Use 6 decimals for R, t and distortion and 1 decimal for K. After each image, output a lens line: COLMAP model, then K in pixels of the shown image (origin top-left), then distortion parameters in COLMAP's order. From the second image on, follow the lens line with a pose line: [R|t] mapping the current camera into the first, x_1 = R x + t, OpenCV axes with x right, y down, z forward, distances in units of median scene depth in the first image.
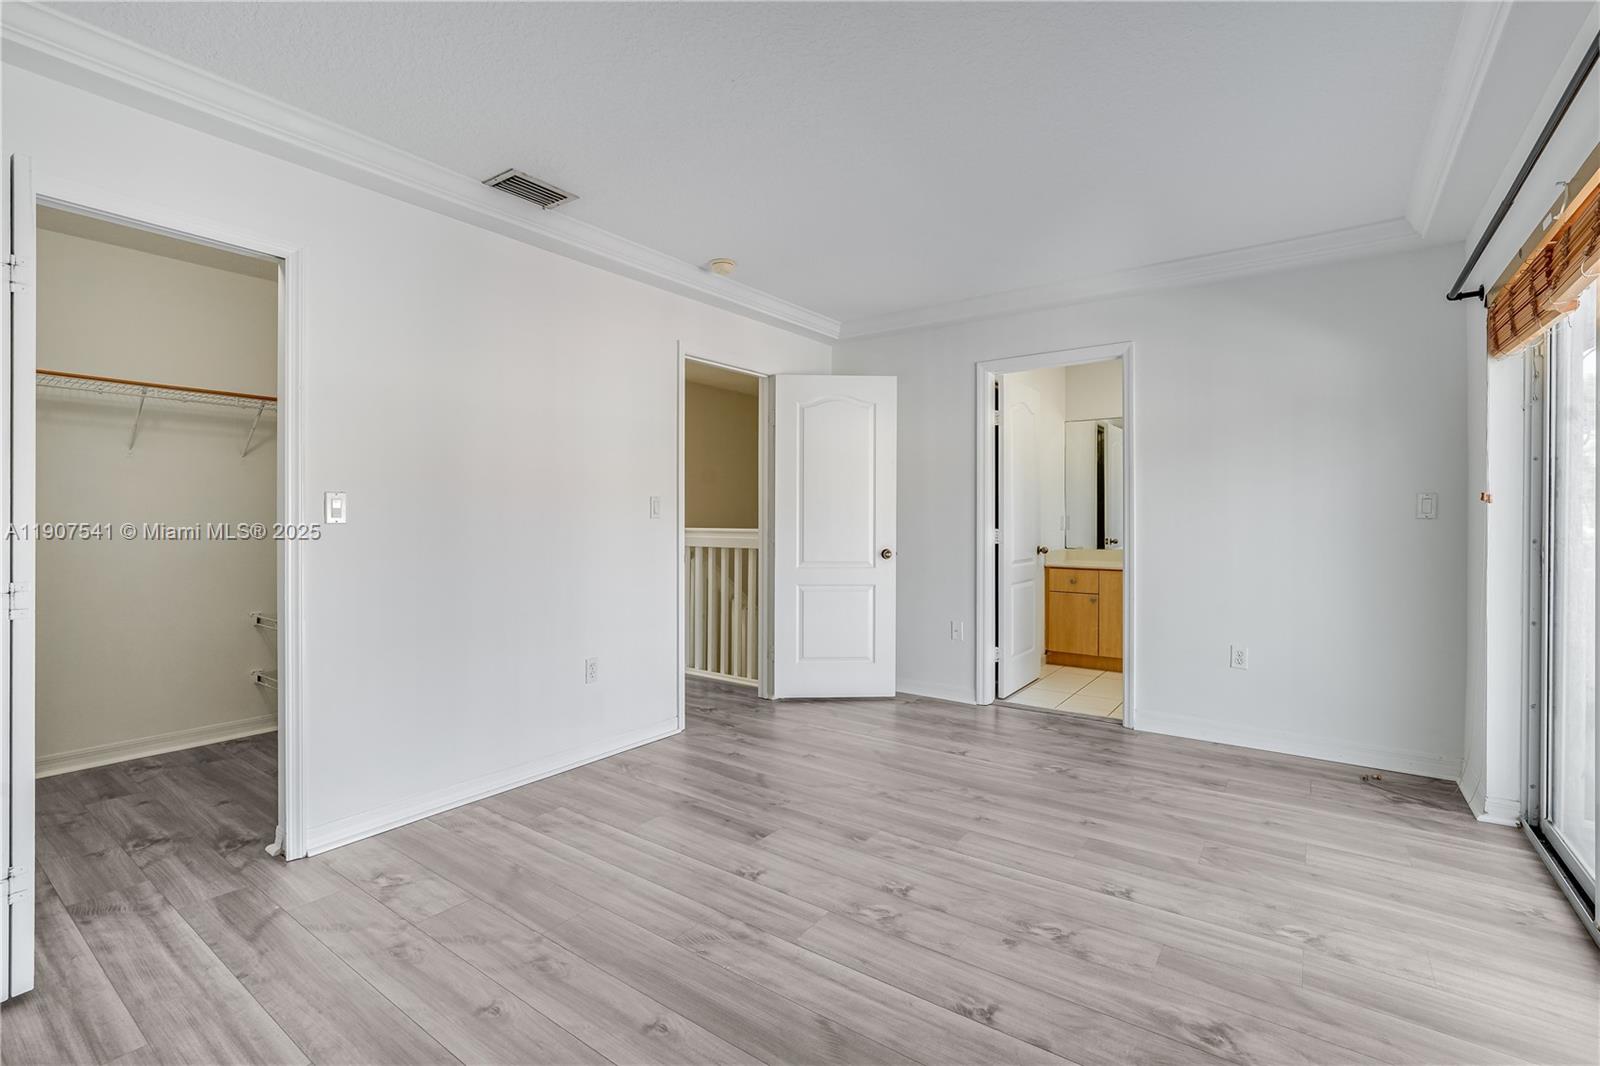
lens RADIAL K [[714.1, 0, 797.6], [0, 714.1, 525.3], [0, 0, 1]] dist [-0.010589, 0.000100]
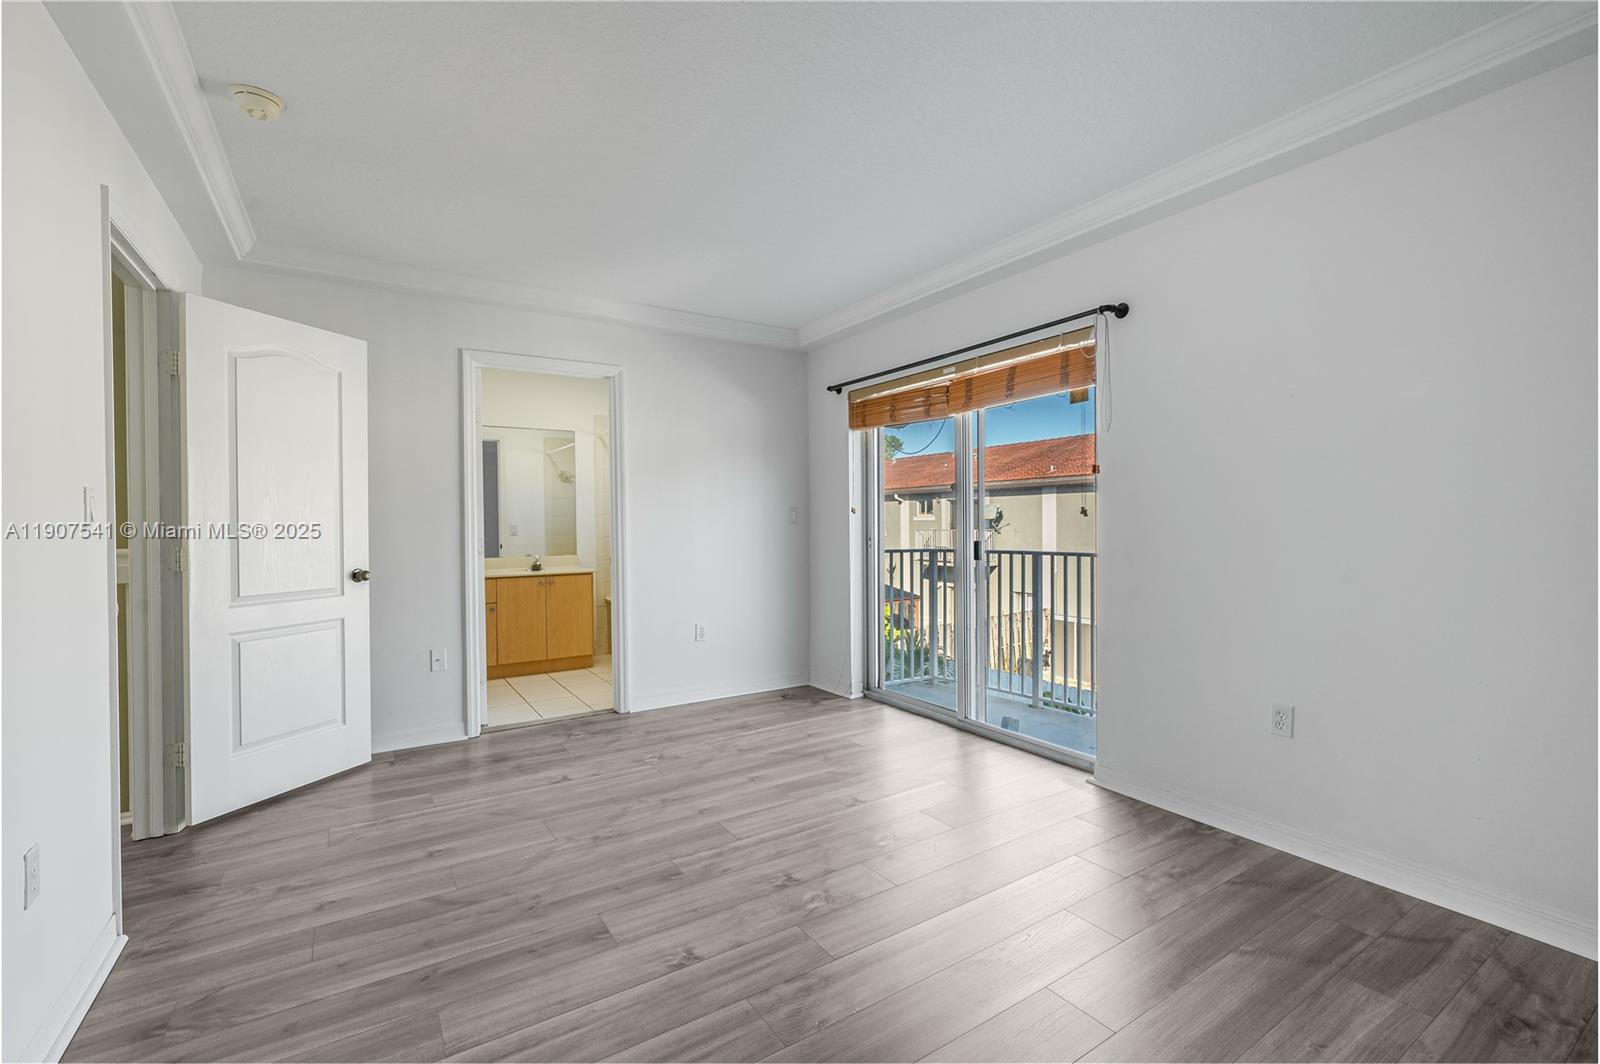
lens RADIAL K [[703.8, 0, 800.7], [0, 703.8, 514.5], [0, 0, 1]] dist [-0.001340, -0.000049]
pose [[0.360501, 0.006336, 0.932737, -0.588100], [0.020751, 0.999675, -0.014811, -0.003001], [-0.932528, 0.024694, 0.360253, 0.437563]]
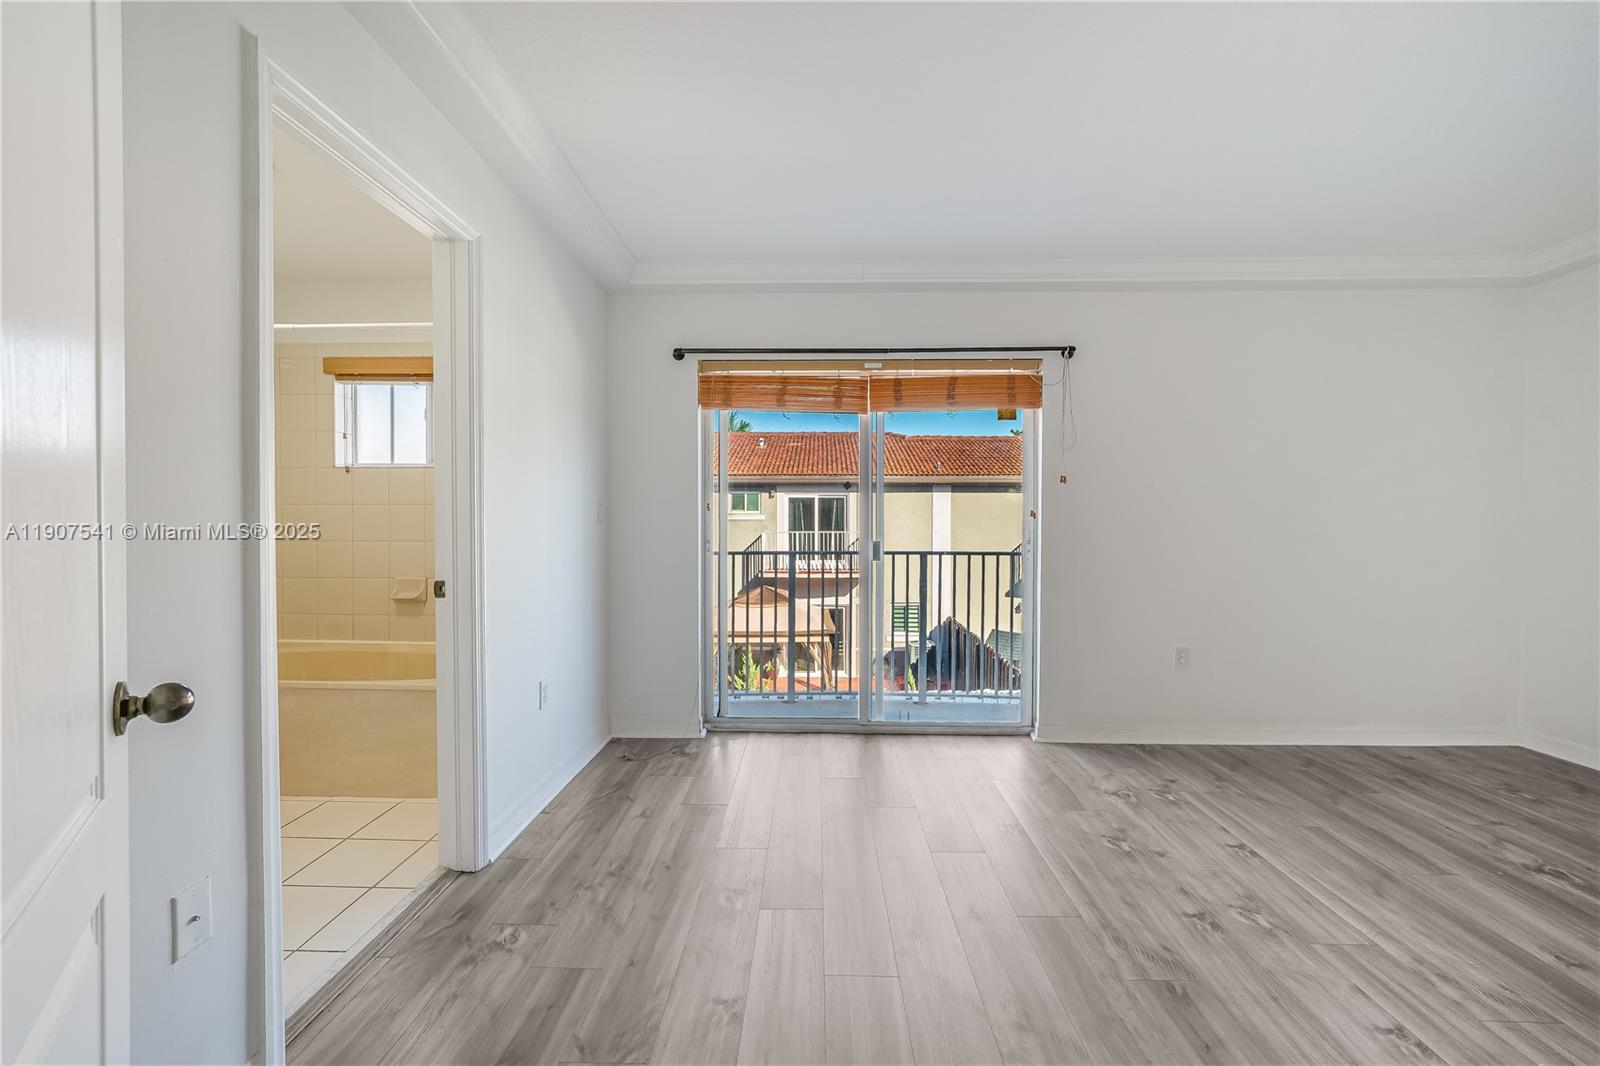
lens RADIAL K [[660.7, 0, 805.3], [0, 660.7, 536.7], [0, 0, 1]] dist [-0.019400, 0.007770]
pose [[-0.571281, -0.020766, 0.820492, -0.185545], [0.007845, 0.999496, 0.030759, -0.015881], [-0.820717, 0.024009, -0.570831, 1.390795]]
